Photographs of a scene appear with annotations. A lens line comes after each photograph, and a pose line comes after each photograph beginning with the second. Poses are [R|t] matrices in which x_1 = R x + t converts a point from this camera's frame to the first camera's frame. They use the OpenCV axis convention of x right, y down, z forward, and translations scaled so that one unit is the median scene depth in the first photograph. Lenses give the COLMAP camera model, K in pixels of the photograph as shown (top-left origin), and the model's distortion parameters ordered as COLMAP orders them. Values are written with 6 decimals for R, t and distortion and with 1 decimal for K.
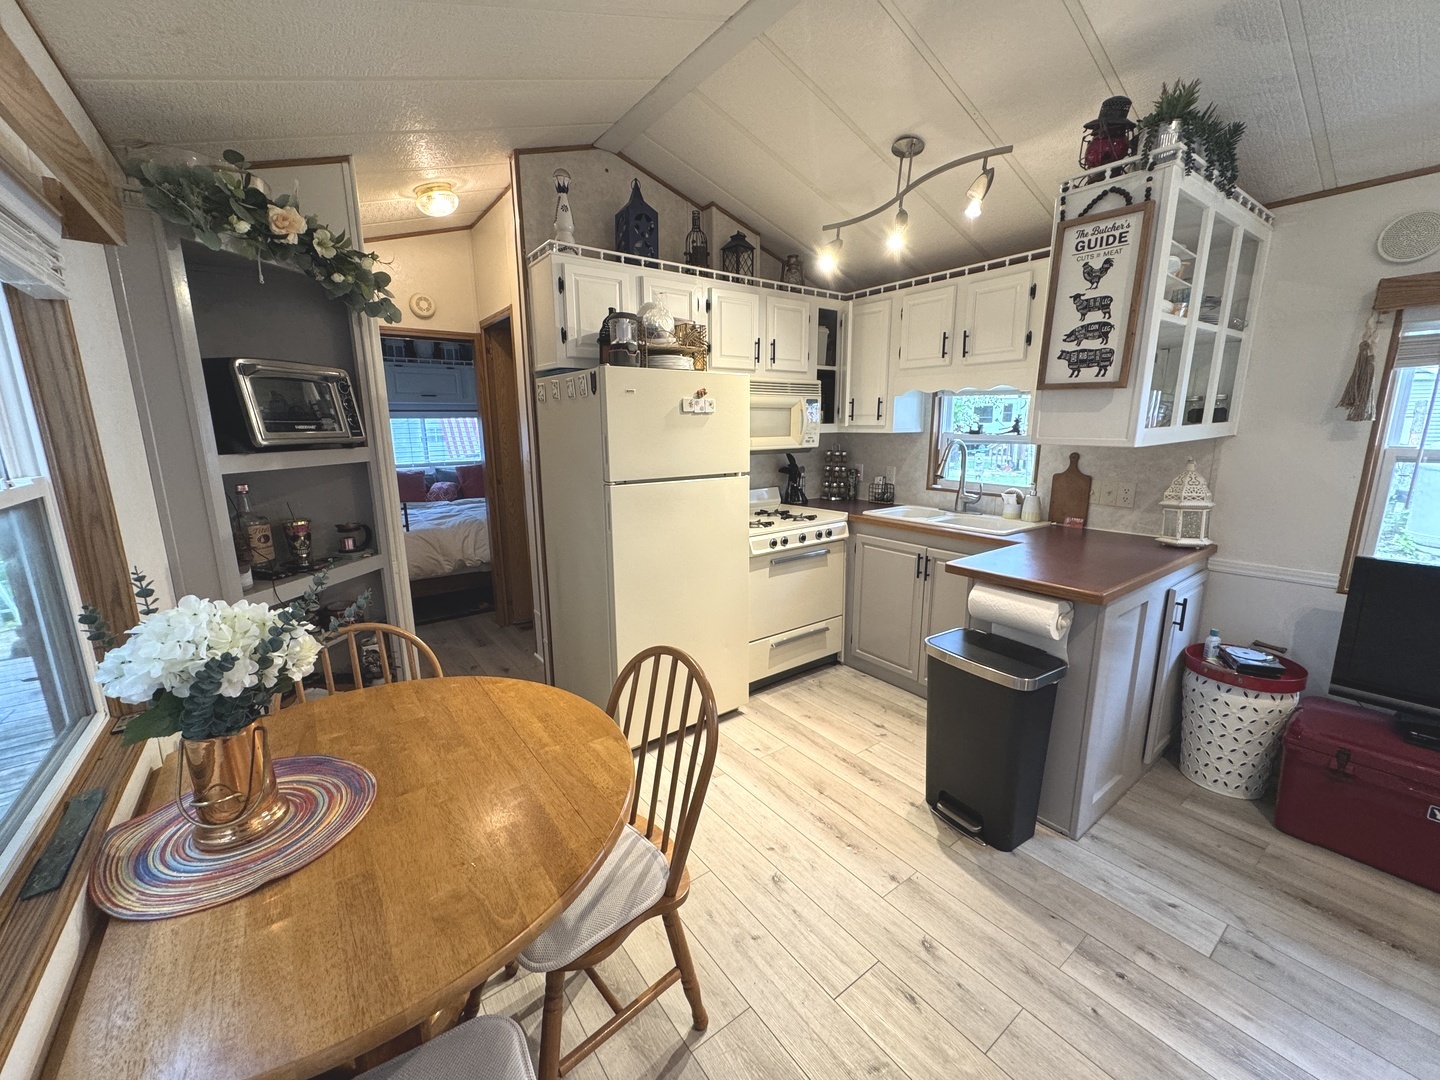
lens RADIAL K [[585.6, 0, 728.1], [0, 585.6, 540.8], [0, 0, 1]] dist [-0.001255, 0.000332]
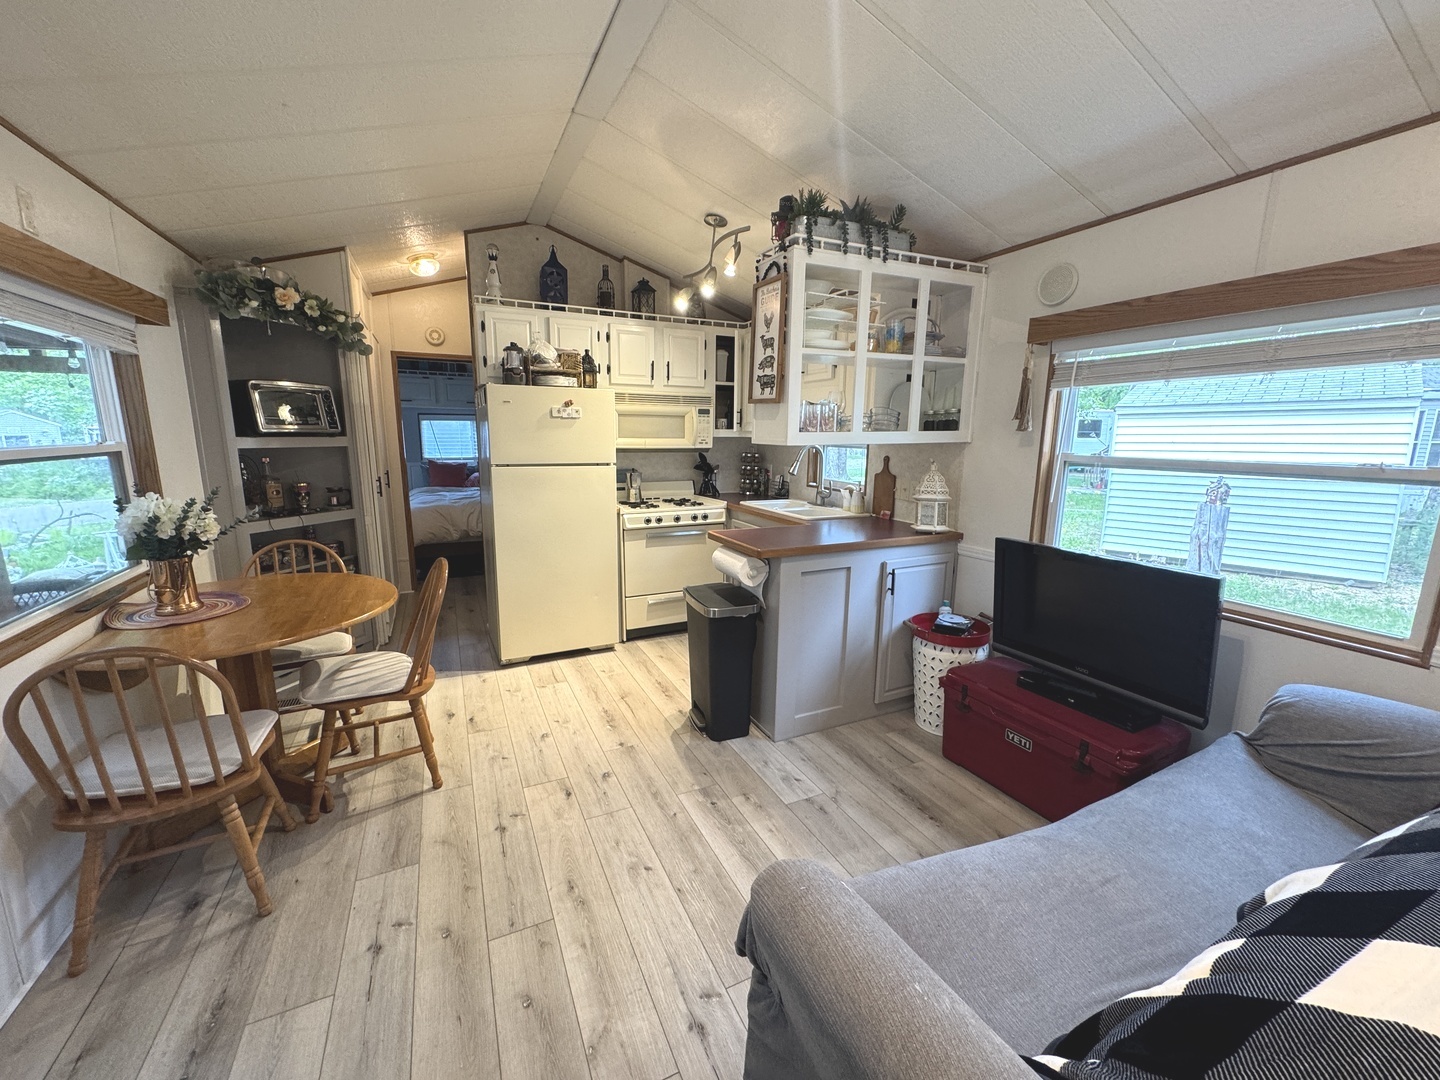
lens RADIAL K [[594.7, 0, 733.3], [0, 594.7, 542.3], [0, 0, 1]] dist [-0.000206, -0.000012]
pose [[0.981591, 0.052897, -0.183522, 0.638454], [-0.055828, 0.998382, -0.010840, 0.070434], [0.182652, 0.020886, 0.982956, -0.309525]]
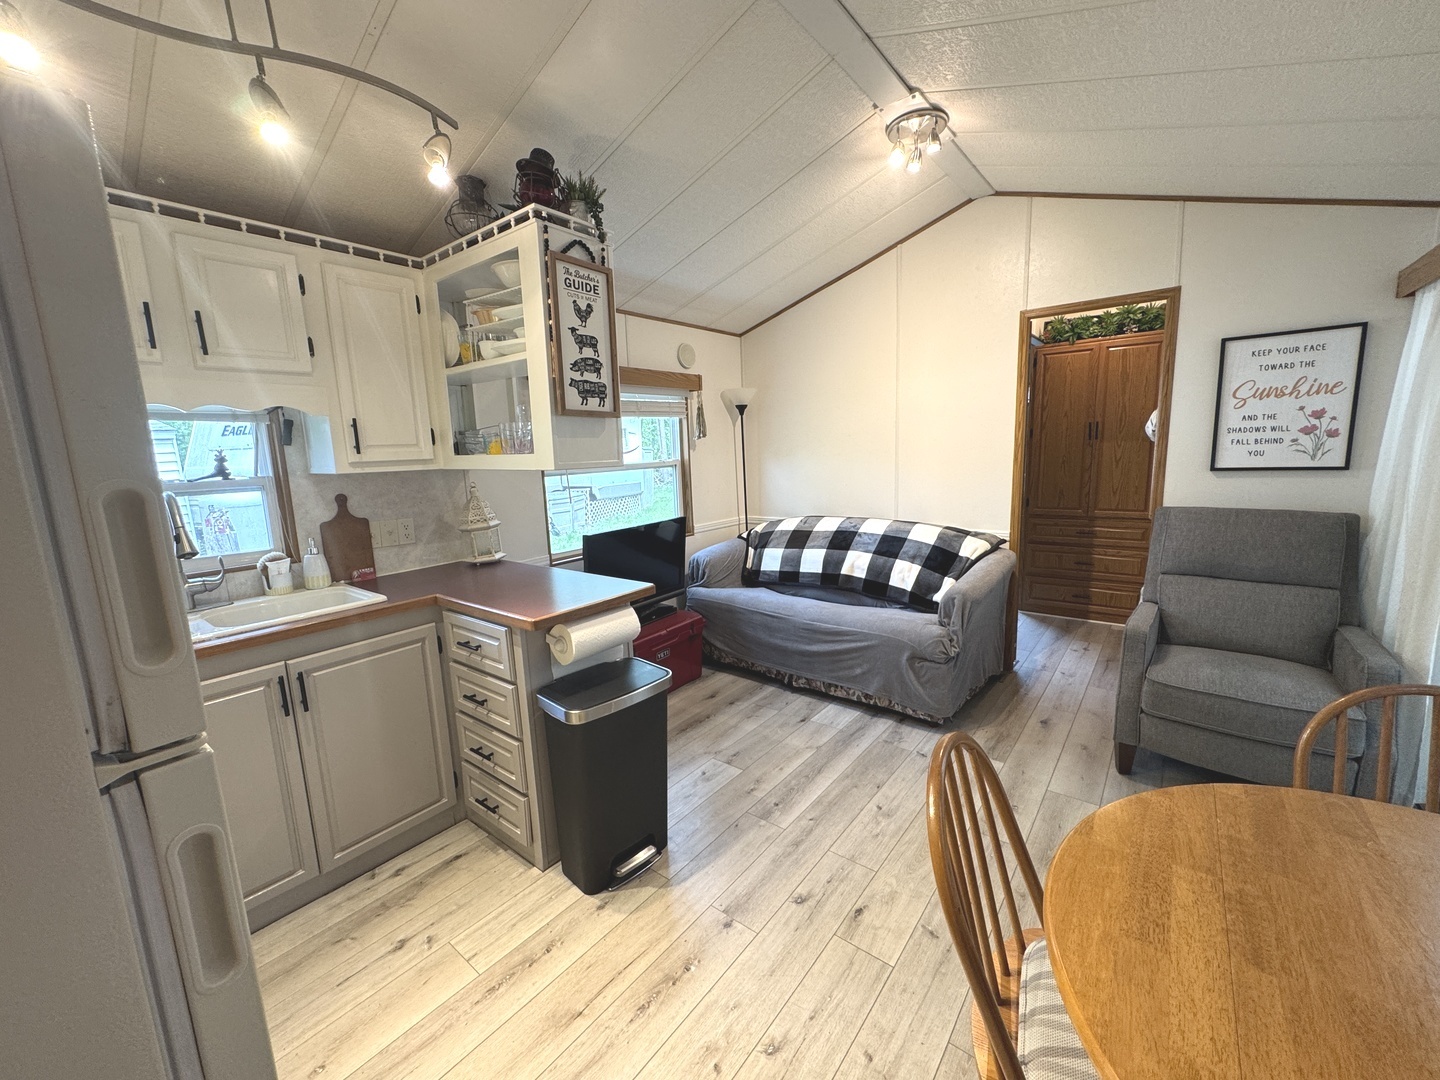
lens RADIAL K [[572.3, 0, 719.5], [0, 572.3, 538.7], [0, 0, 1]] dist [-0.000765, 0.000347]
pose [[-0.247430, -0.139053, 0.958876, -0.407383], [0.230484, 0.952792, 0.197645, -0.156574], [-0.941093, 0.269909, -0.203700, 0.835022]]
